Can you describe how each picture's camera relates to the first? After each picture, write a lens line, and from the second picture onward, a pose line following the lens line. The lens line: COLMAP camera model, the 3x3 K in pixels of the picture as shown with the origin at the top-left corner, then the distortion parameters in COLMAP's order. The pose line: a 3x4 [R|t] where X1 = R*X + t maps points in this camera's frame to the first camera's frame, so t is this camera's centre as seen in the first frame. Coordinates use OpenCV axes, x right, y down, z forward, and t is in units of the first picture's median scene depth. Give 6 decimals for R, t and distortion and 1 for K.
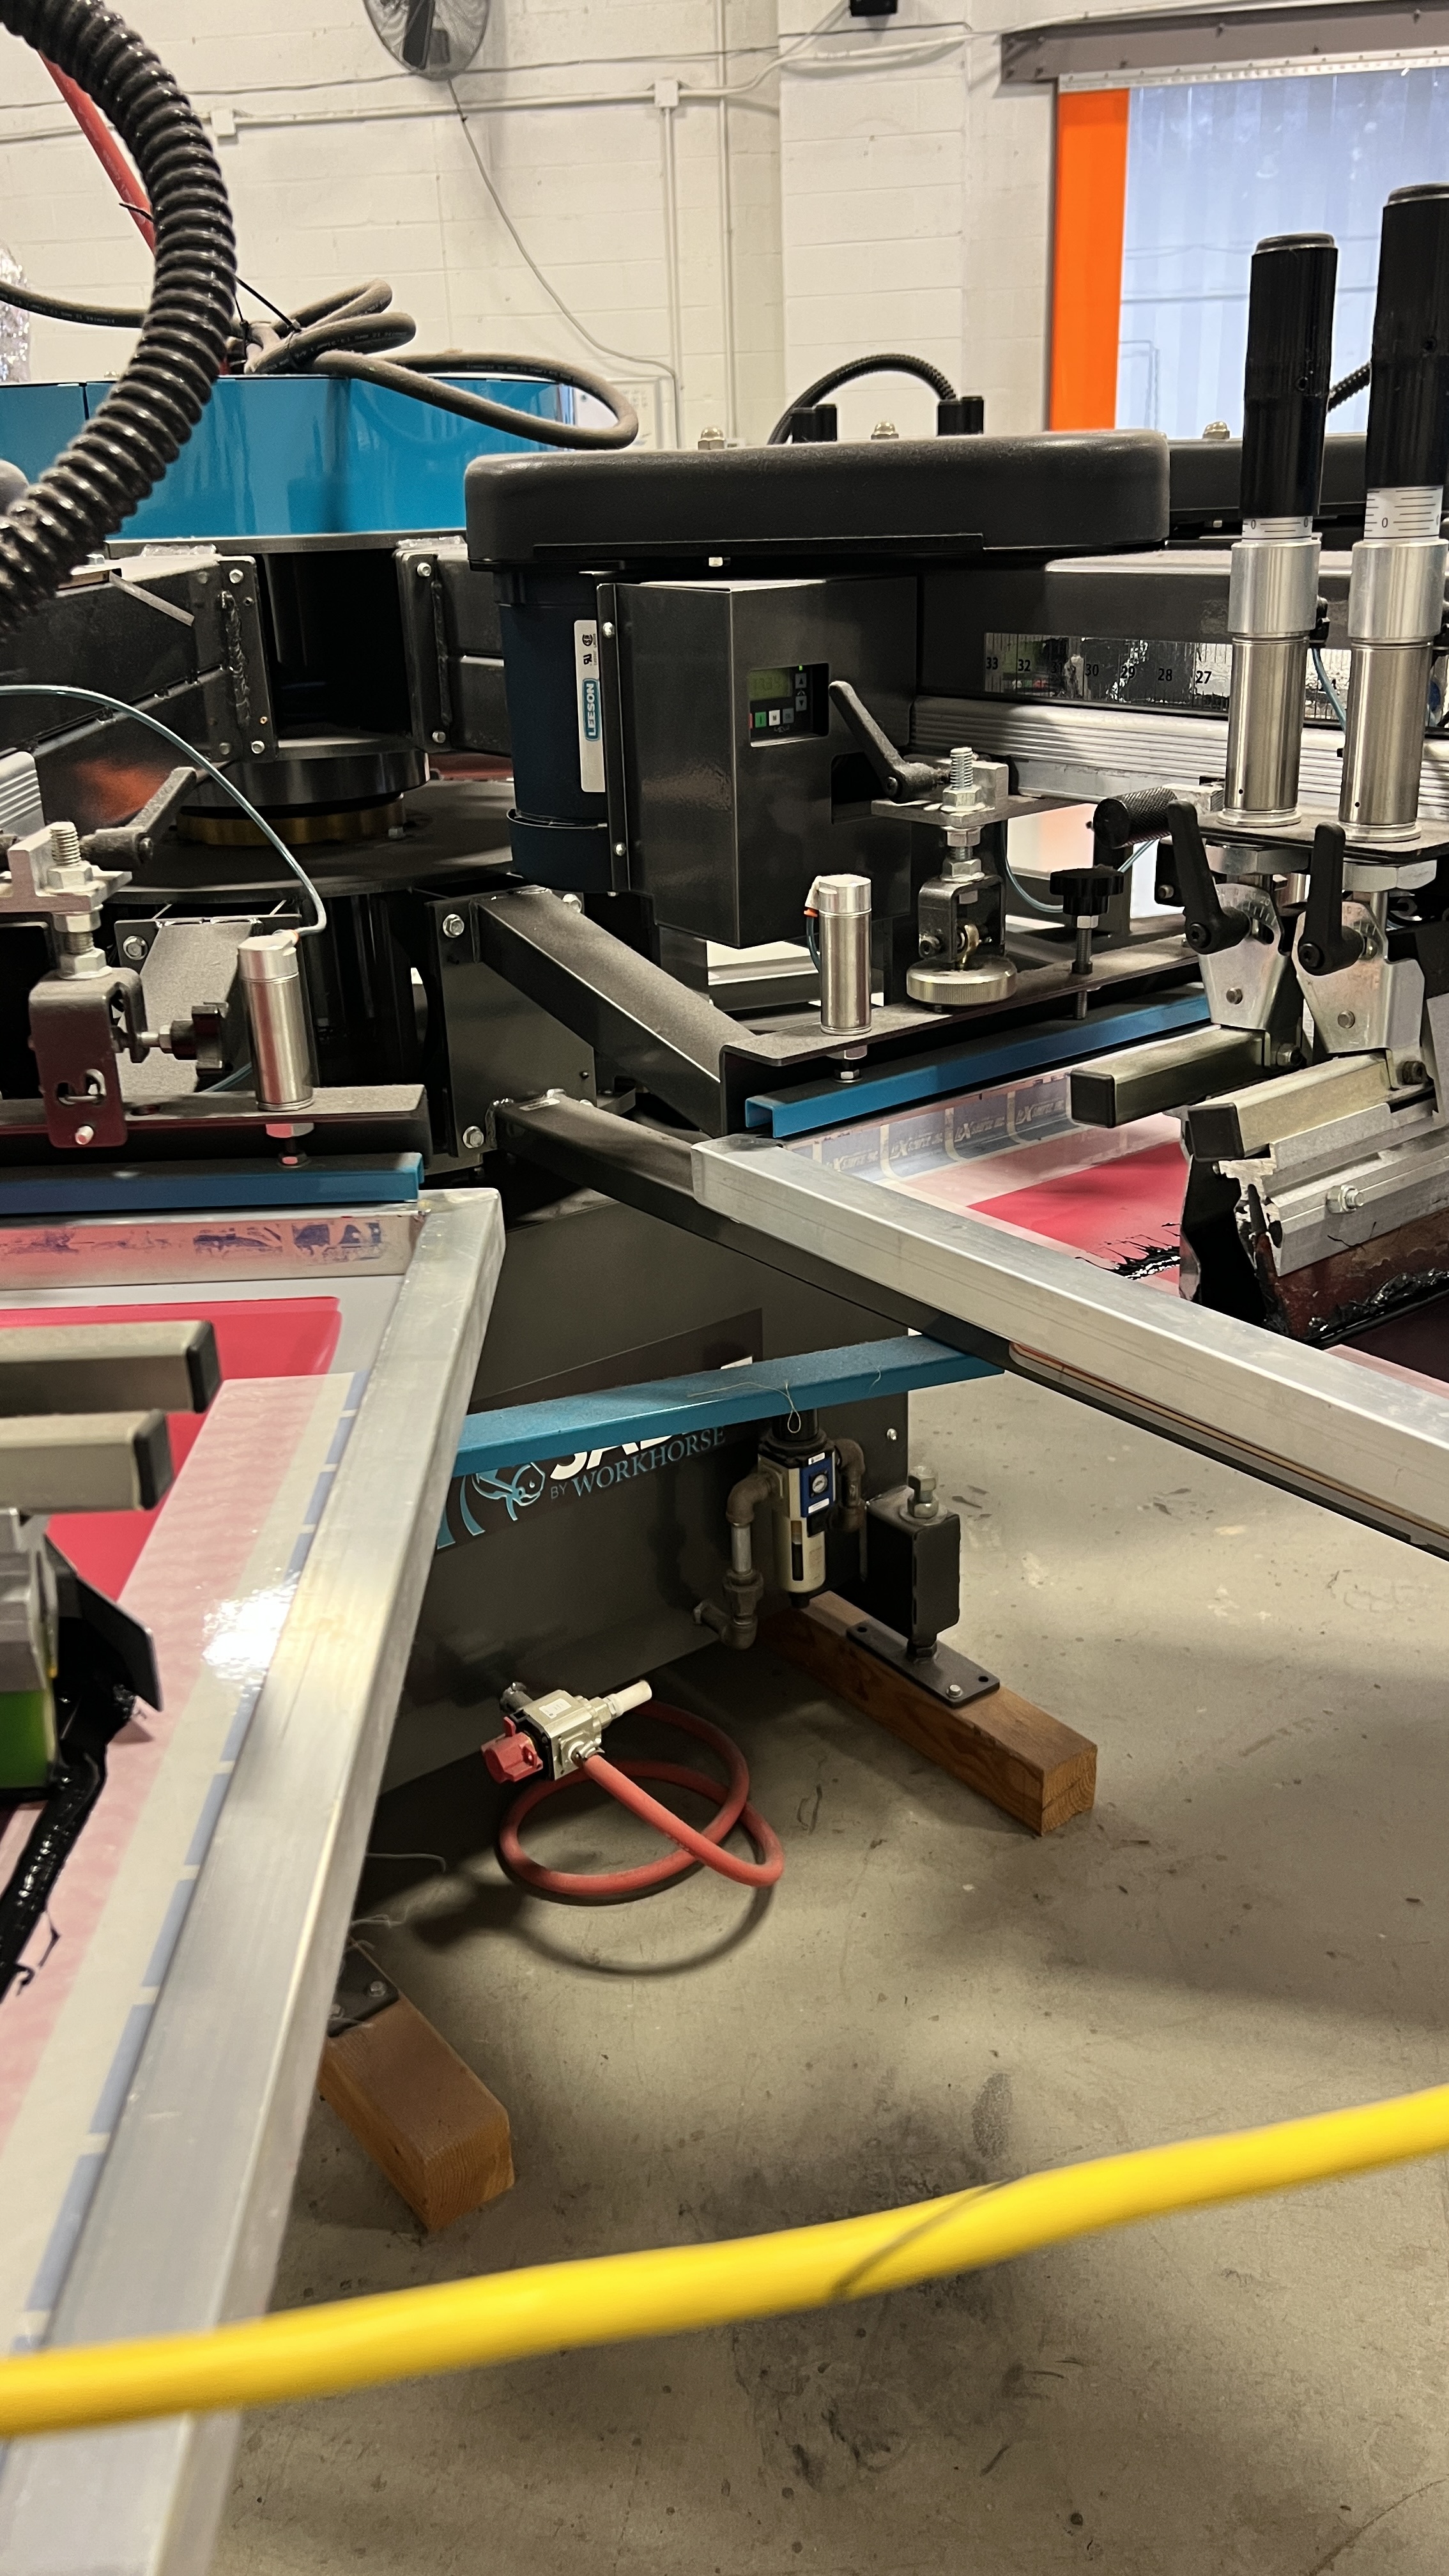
lens RADIAL K [[2019.1, 0, 768.9], [0, 2019.1, 1289.3], [0, 0, 1]] dist [0.061750, -0.000978]
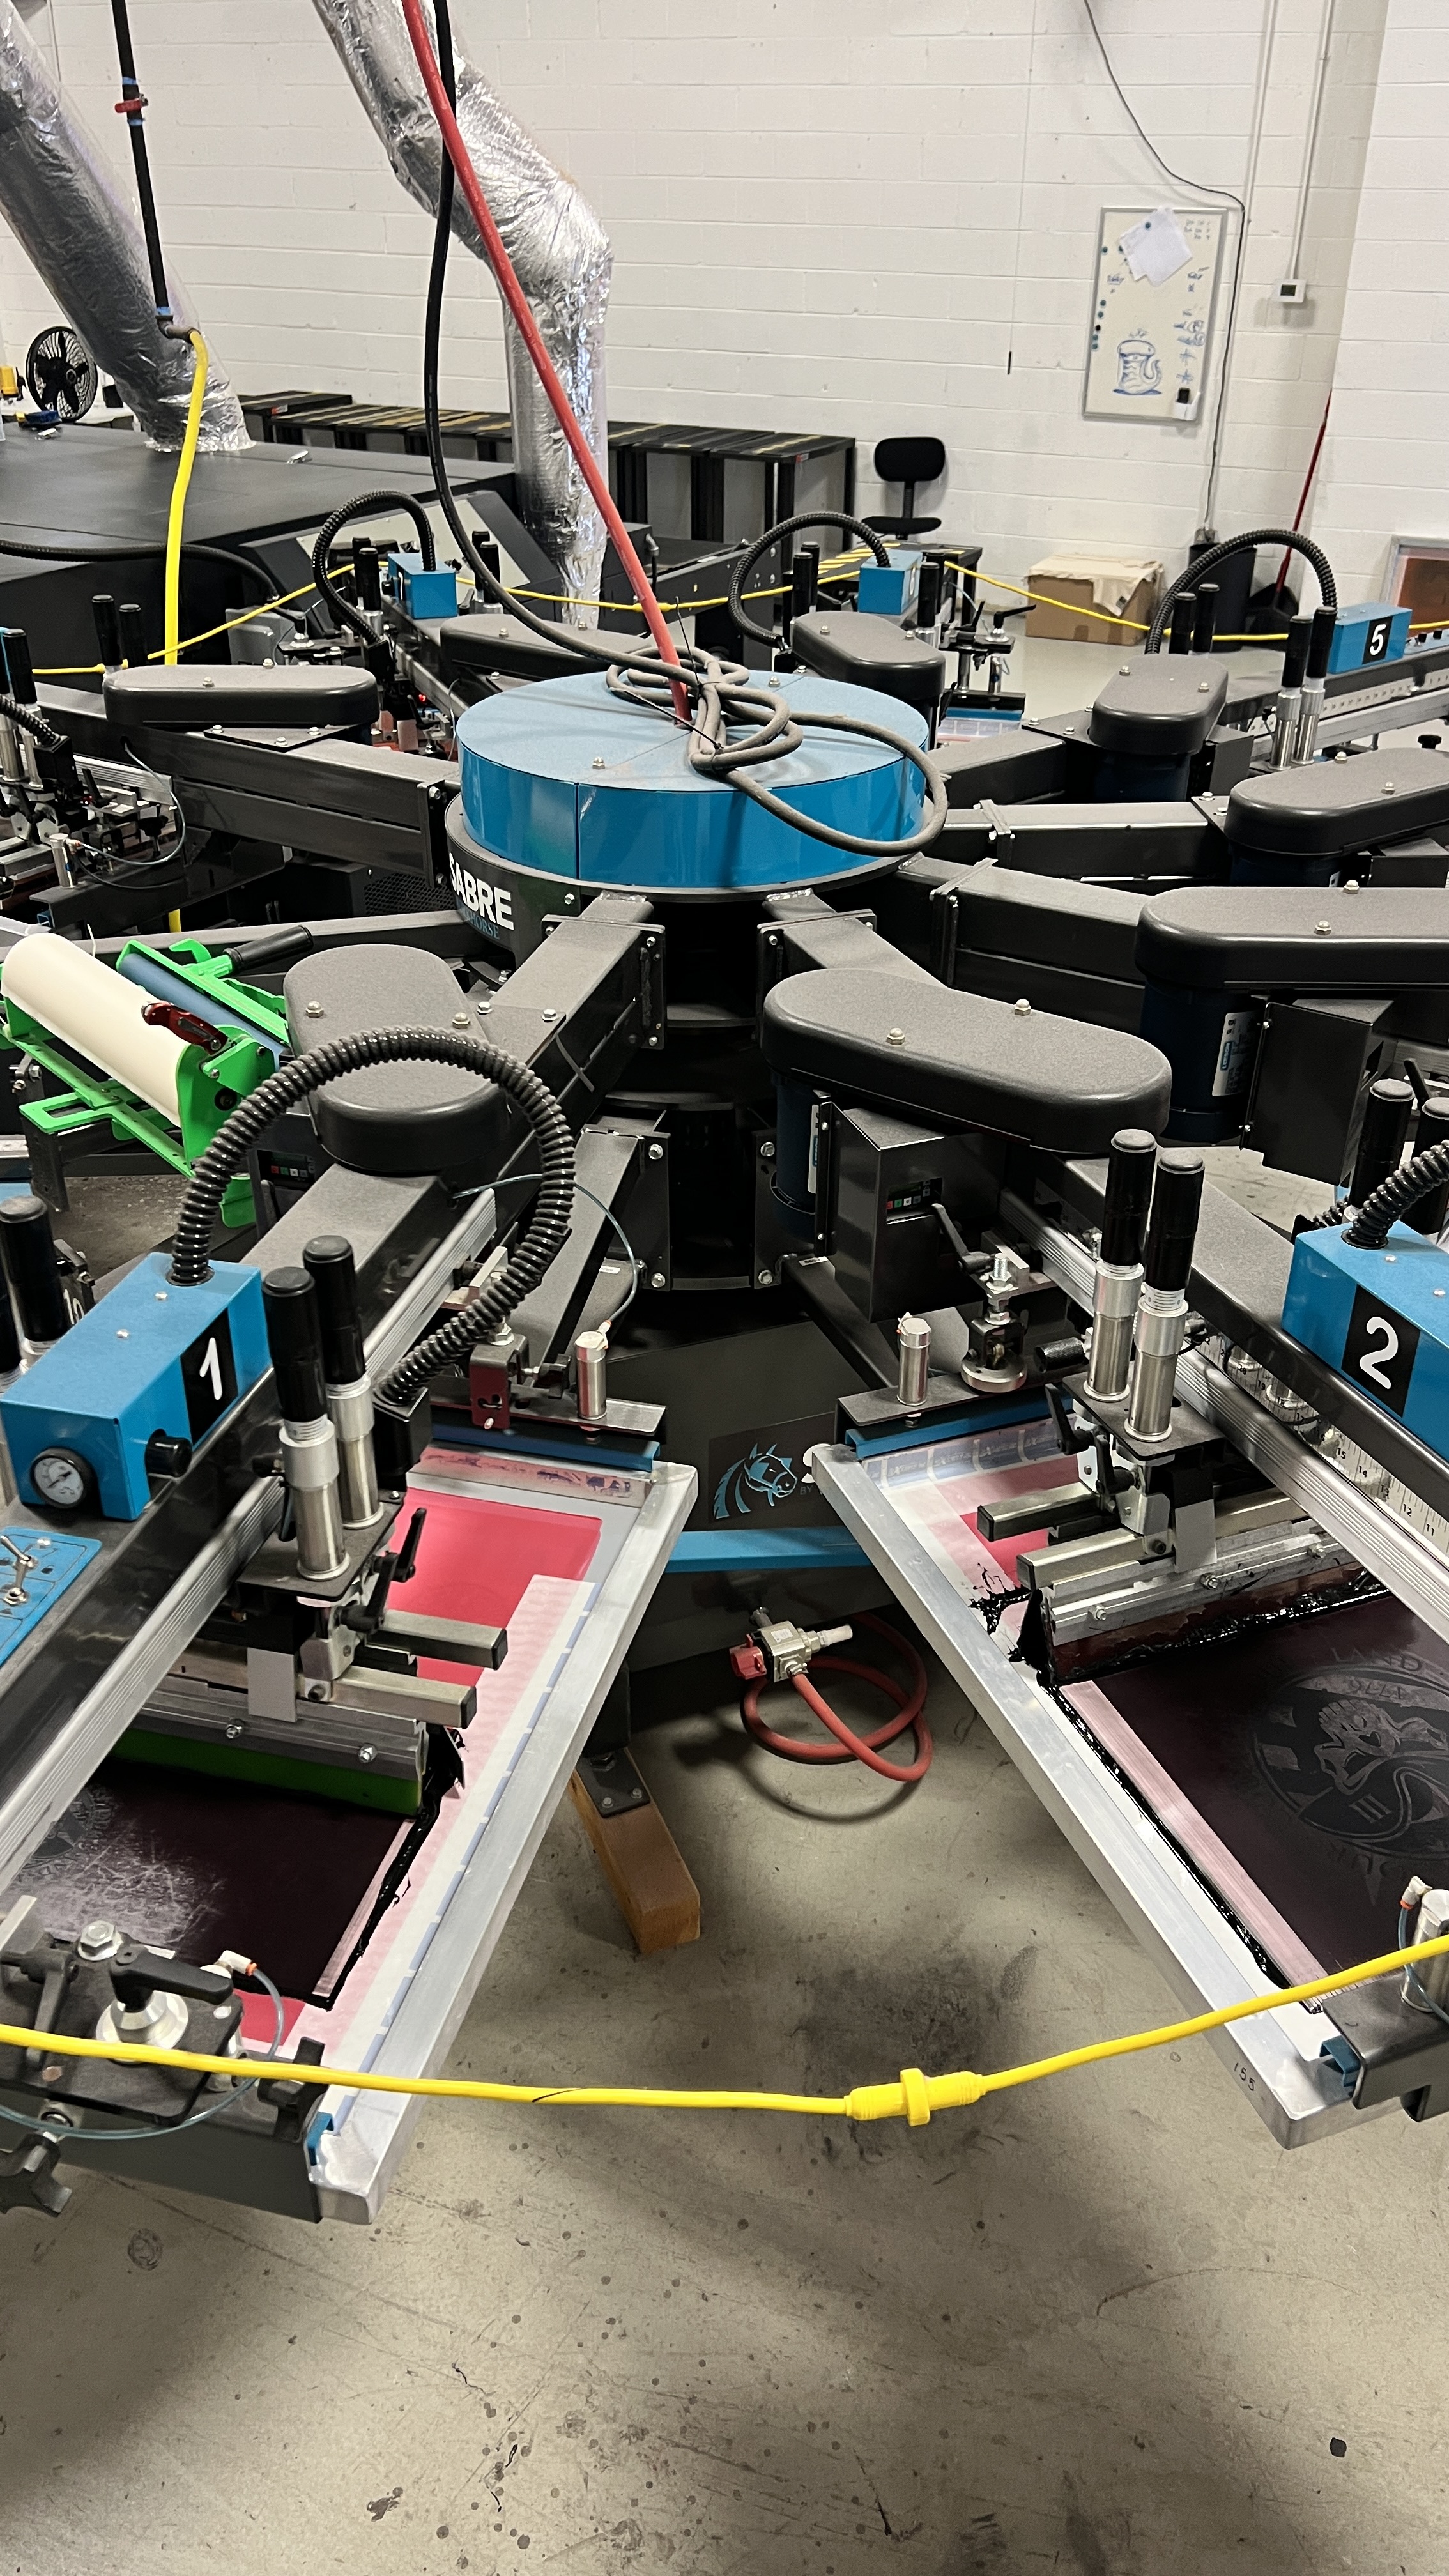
lens RADIAL K [[1993.7, 0, 724.5], [0, 1993.7, 1288.0], [0, 0, 1]] dist [0.055623, -0.002689]
pose [[0.958628, 0.170579, -0.227892, 0.158007], [-0.138580, 0.978953, 0.149819, -0.279263], [0.248652, -0.112040, 0.962091, -0.412300]]
